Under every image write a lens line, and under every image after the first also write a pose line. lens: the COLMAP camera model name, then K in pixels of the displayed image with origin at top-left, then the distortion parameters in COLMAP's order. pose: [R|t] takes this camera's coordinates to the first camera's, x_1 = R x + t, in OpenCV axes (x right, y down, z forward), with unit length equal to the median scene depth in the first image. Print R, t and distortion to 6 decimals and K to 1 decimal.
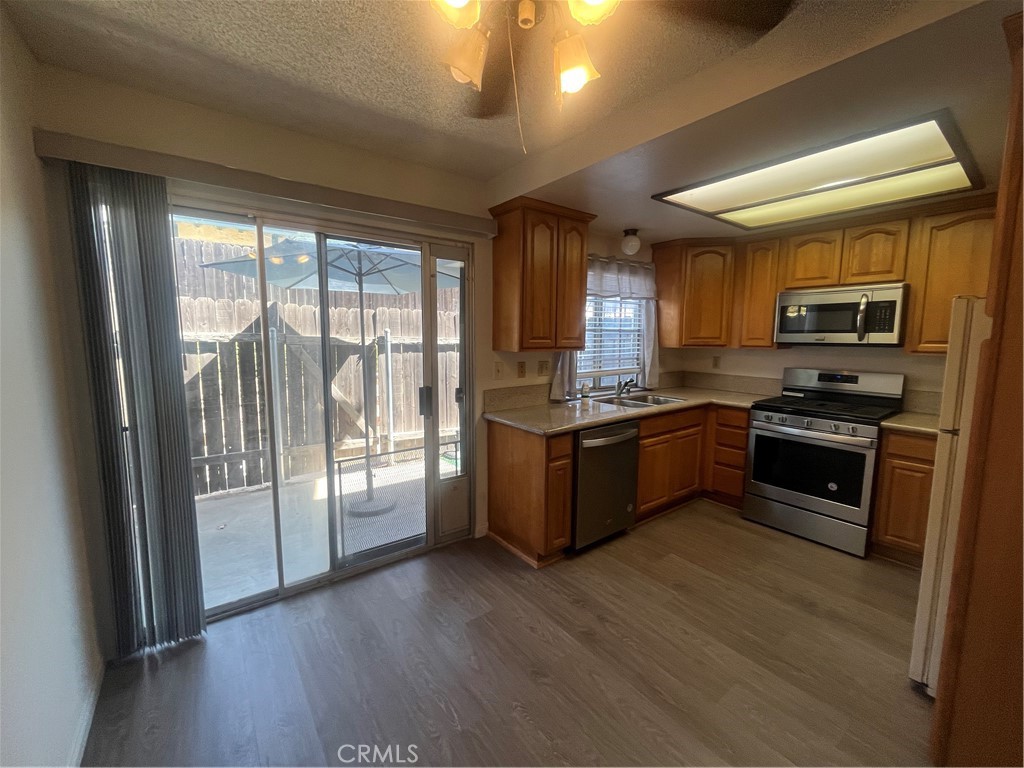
lens RADIAL K [[418.8, 0, 515.0], [0, 418.8, 381.8], [0, 0, 1]] dist [-0.001900, 0.000504]
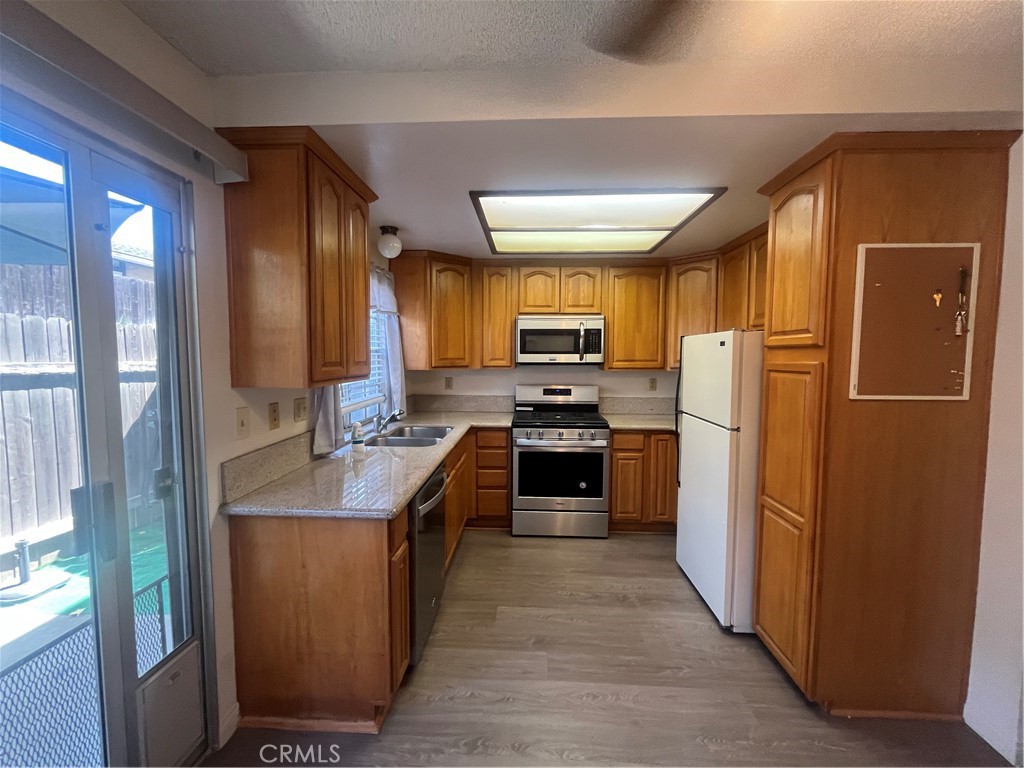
lens RADIAL K [[418.8, 0, 511.4], [0, 418.8, 382.4], [0, 0, 1]] dist [-0.001900, 0.000504]
pose [[0.643603, -0.054989, 0.763382, -0.234641], [0.085212, 0.996363, -0.000070, -0.050056], [-0.760601, 0.065094, 0.645948, 0.361778]]
